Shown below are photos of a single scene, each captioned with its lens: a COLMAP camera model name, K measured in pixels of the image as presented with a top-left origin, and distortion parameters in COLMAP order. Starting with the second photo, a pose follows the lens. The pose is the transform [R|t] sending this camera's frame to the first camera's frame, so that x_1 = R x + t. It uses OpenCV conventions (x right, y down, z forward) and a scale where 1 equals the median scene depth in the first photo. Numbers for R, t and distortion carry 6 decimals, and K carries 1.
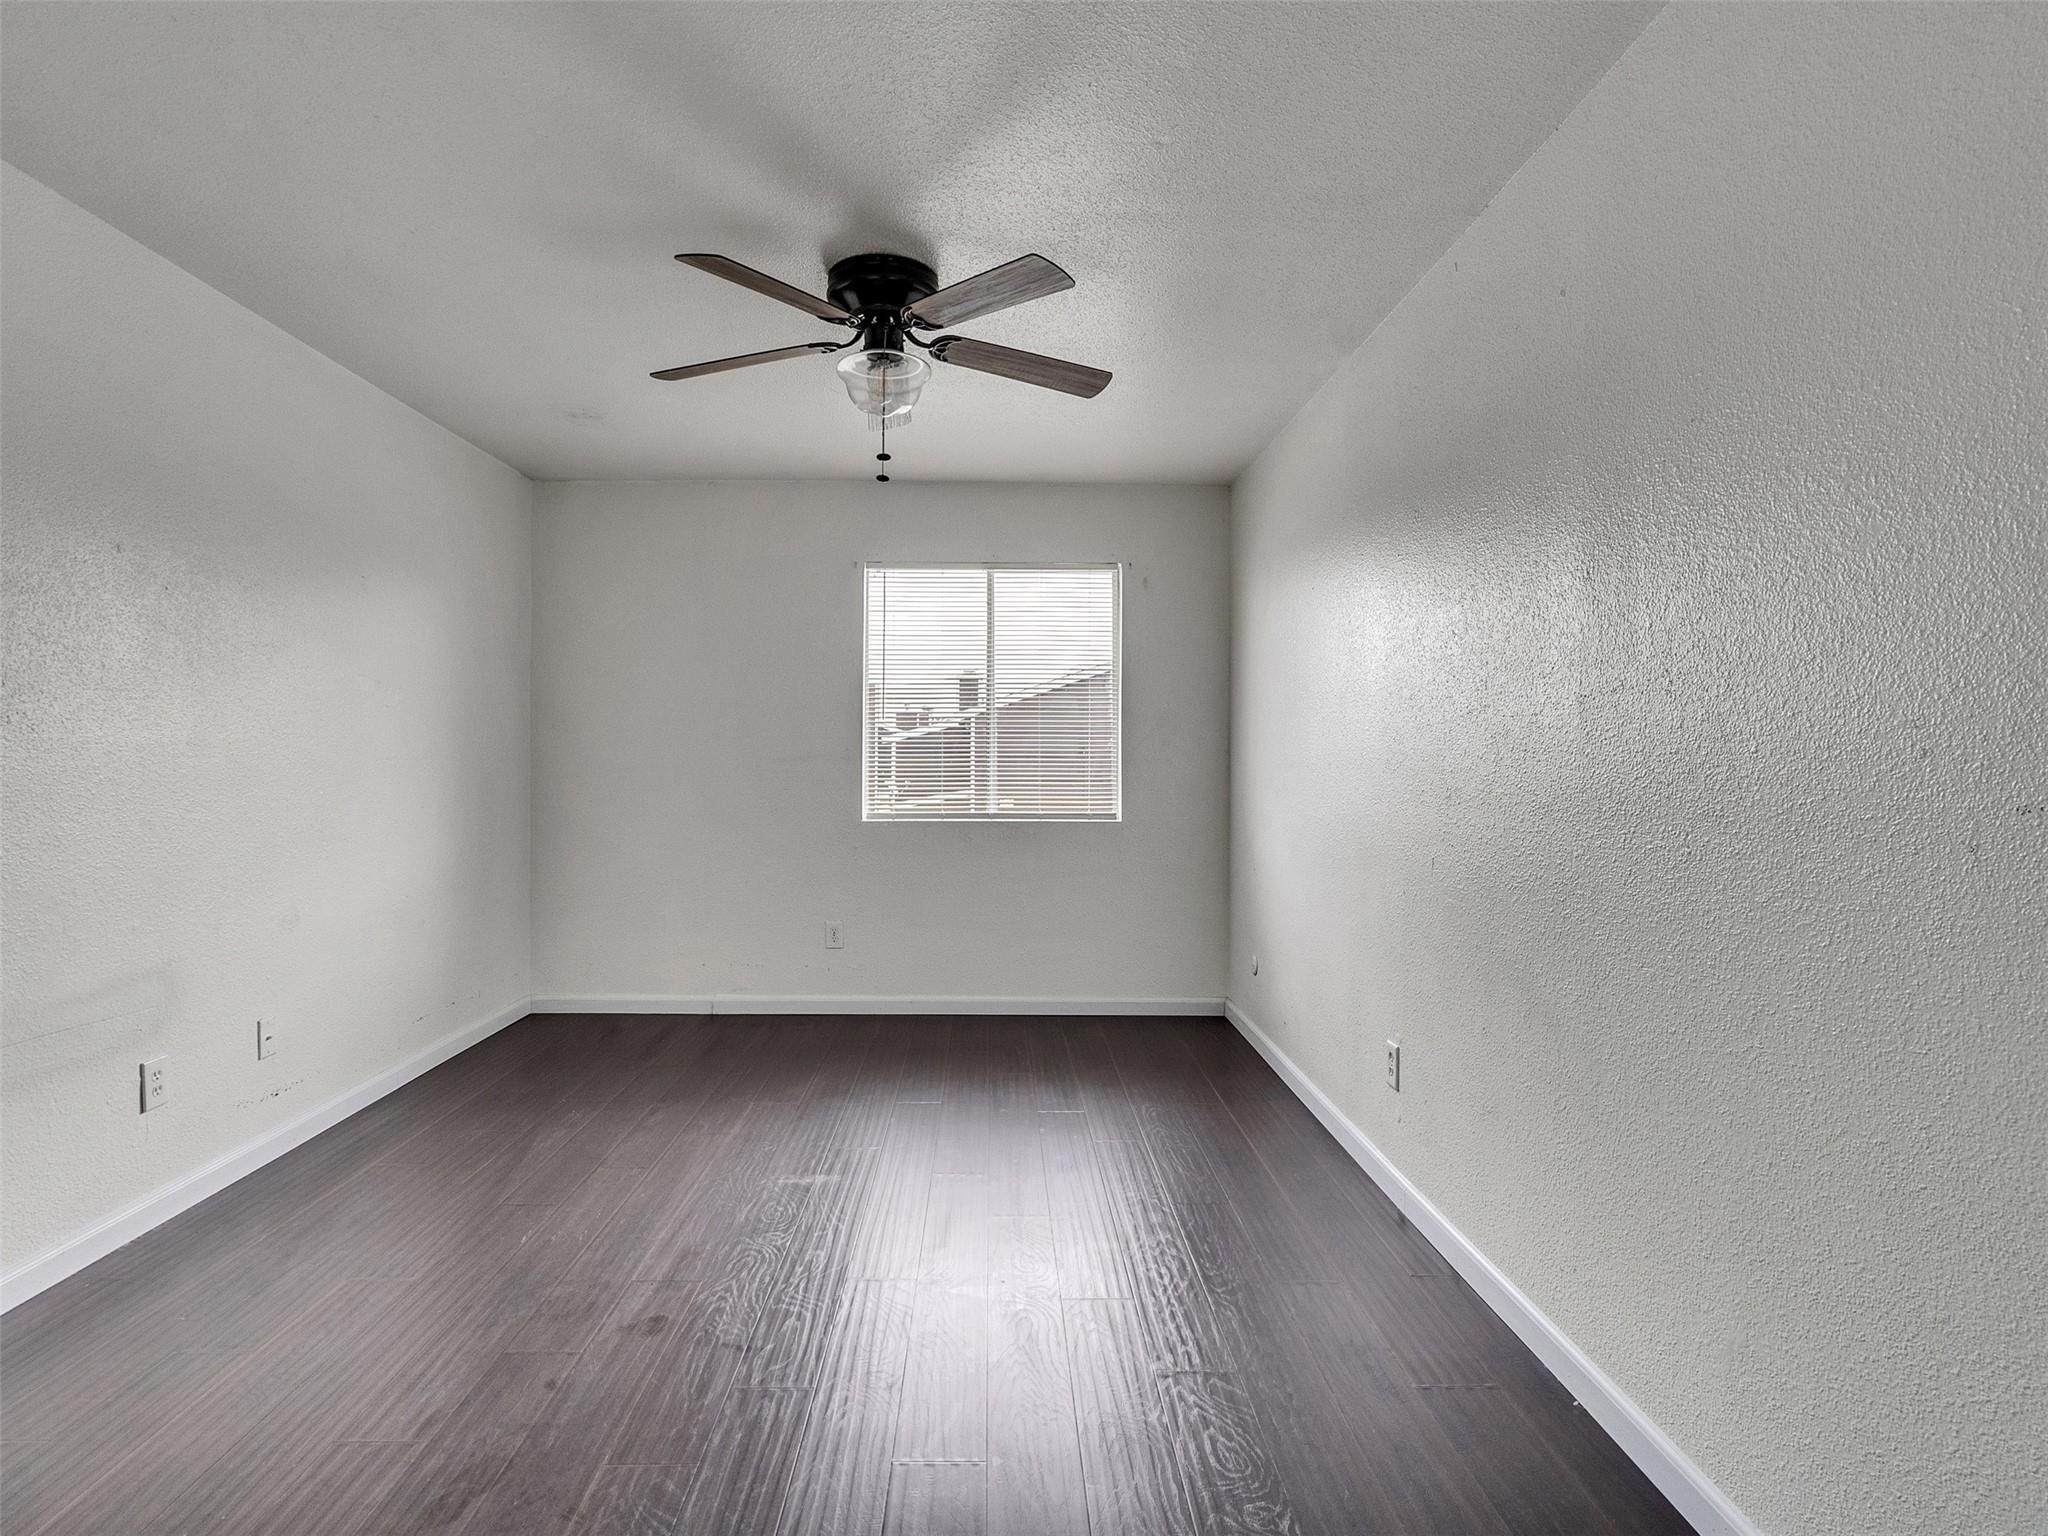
lens RADIAL K [[1041.3, 0, 1022.2], [0, 1041.3, 771.6], [0, 0, 1]] dist [-0.005153, -0.000712]
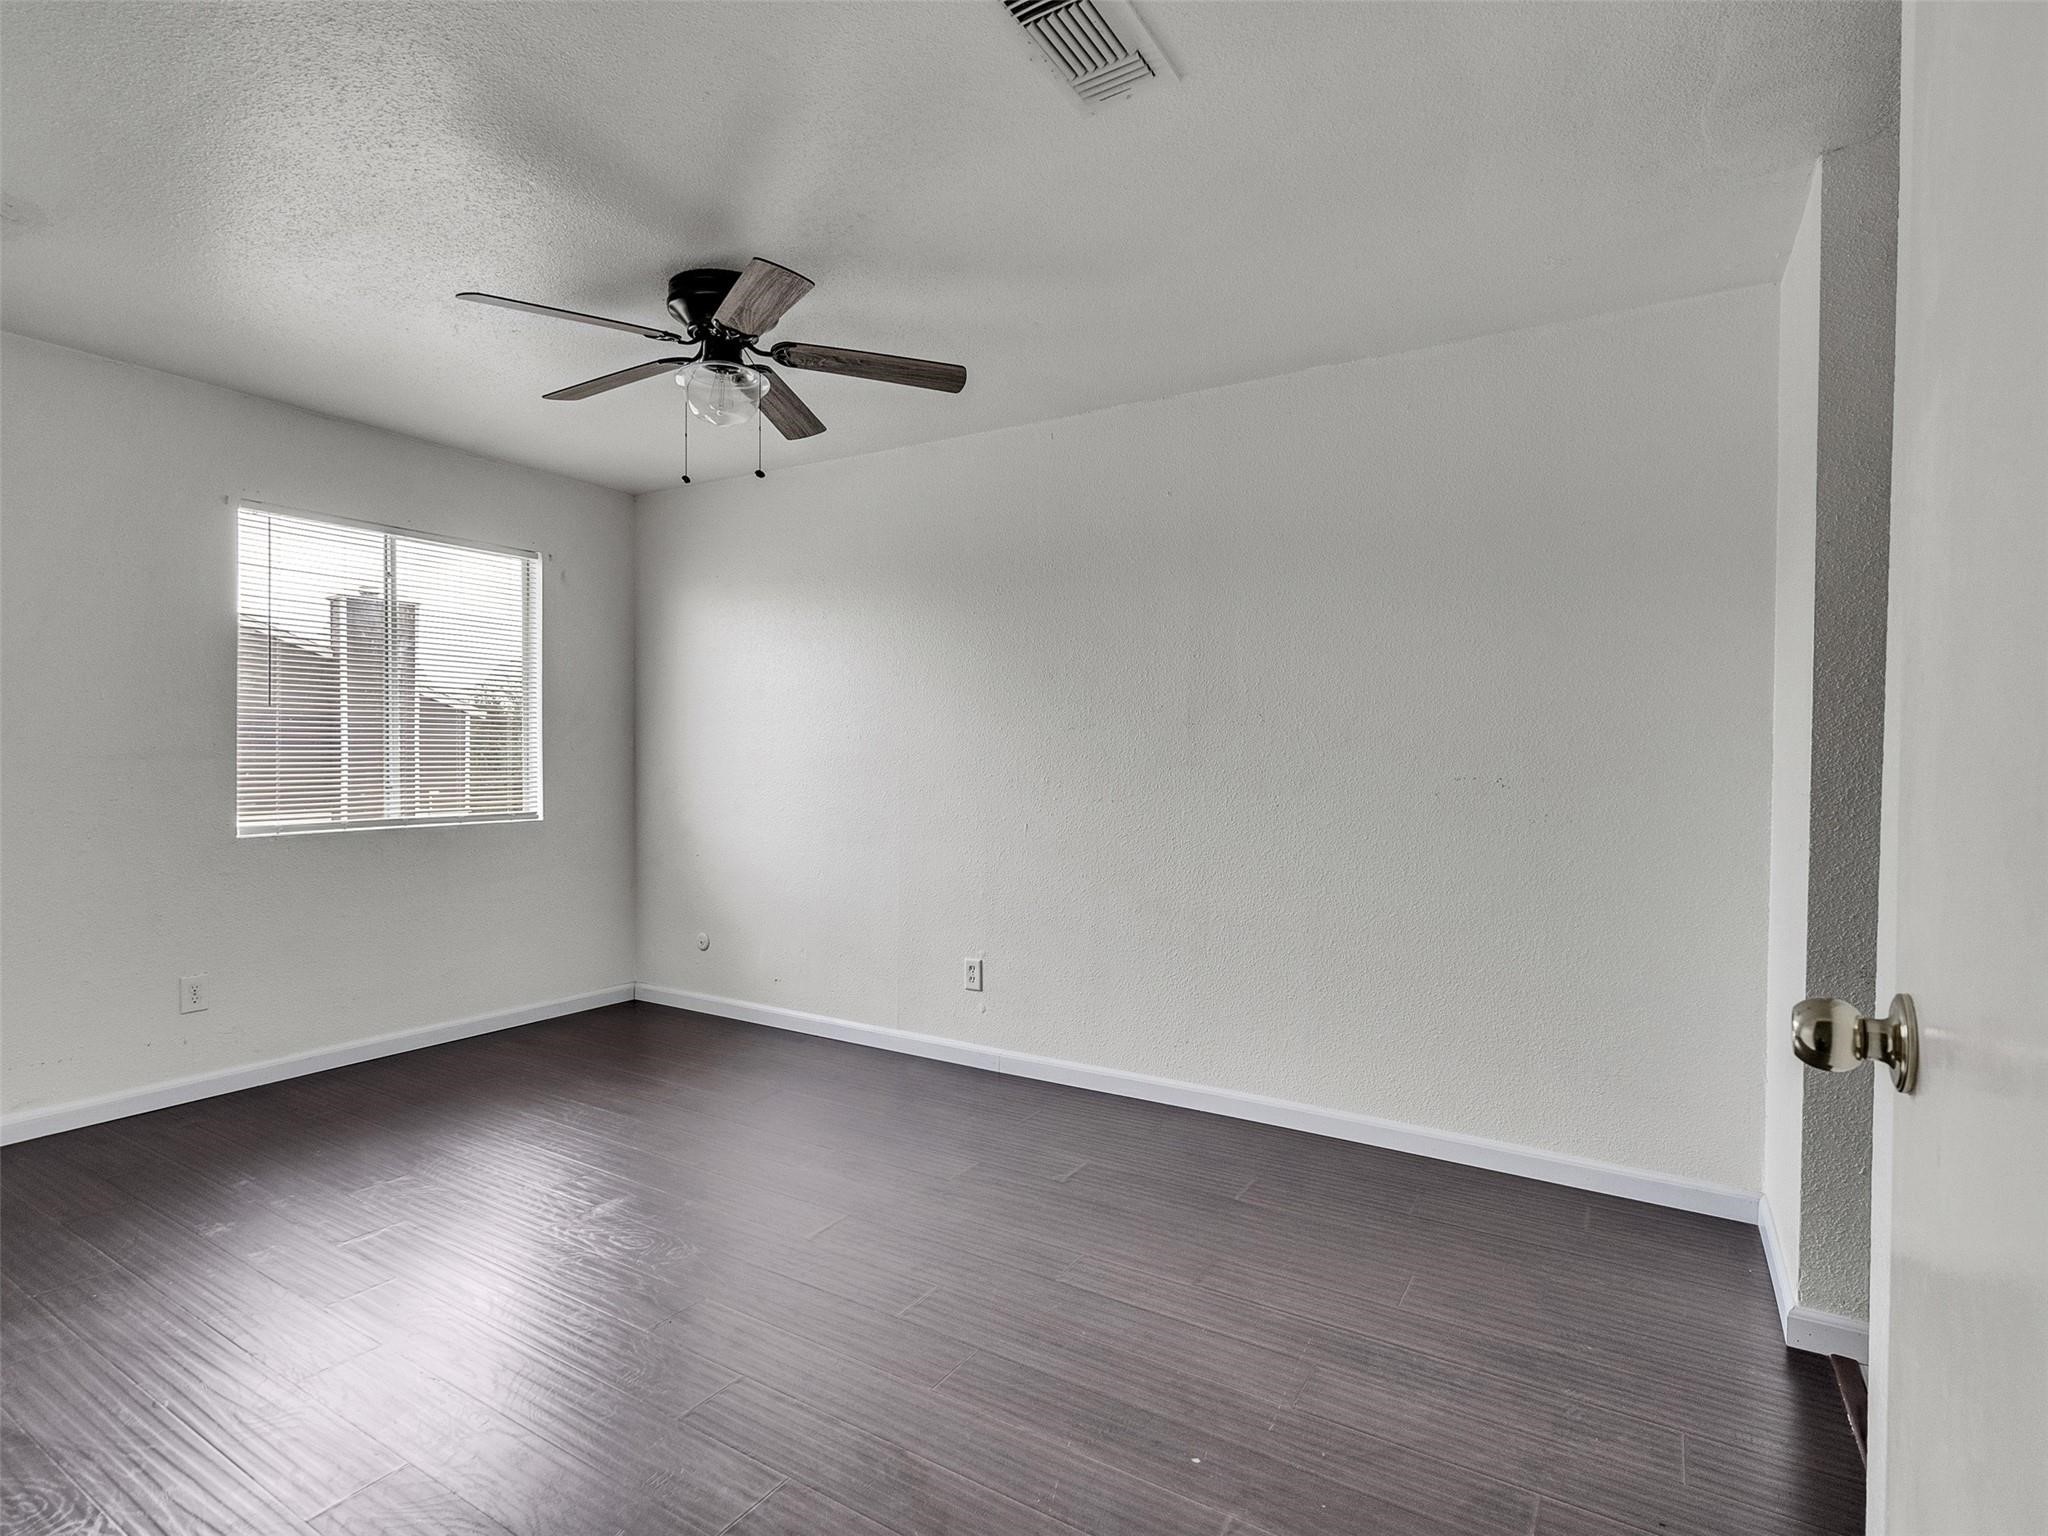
lens RADIAL K [[1041.3, 0, 1022.2], [0, 1041.3, 771.6], [0, 0, 1]] dist [-0.005153, -0.000712]
pose [[0.535982, -0.015271, 0.844091, -0.486495], [0.002556, 0.999861, 0.016466, -0.012141], [-0.844226, -0.006668, 0.535946, 0.105671]]
